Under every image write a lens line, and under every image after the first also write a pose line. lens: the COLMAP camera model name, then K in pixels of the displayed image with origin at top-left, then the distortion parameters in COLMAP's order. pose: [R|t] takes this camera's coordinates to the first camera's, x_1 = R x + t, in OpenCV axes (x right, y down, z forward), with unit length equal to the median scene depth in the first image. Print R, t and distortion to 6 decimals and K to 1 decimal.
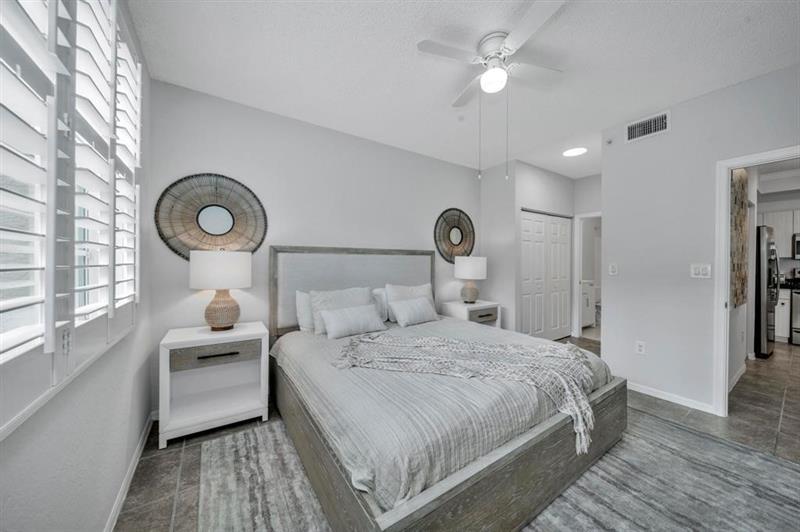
lens RADIAL K [[280.1, 0, 399.3], [0, 280.1, 263.5], [0, 0, 1]] dist [-0.017484, -0.000062]
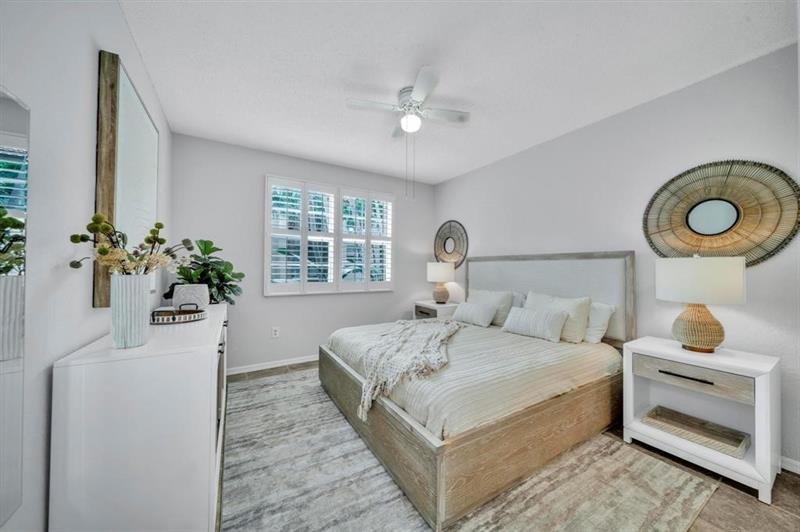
lens RADIAL K [[280.1, 0, 401.0], [0, 280.1, 265.2], [0, 0, 1]] dist [-0.017484, -0.000062]
pose [[-0.048010, -0.011734, -0.998778, 0.745893], [-0.006394, 0.999914, -0.011440, -0.001287], [0.998826, 0.005837, -0.048081, 0.477429]]
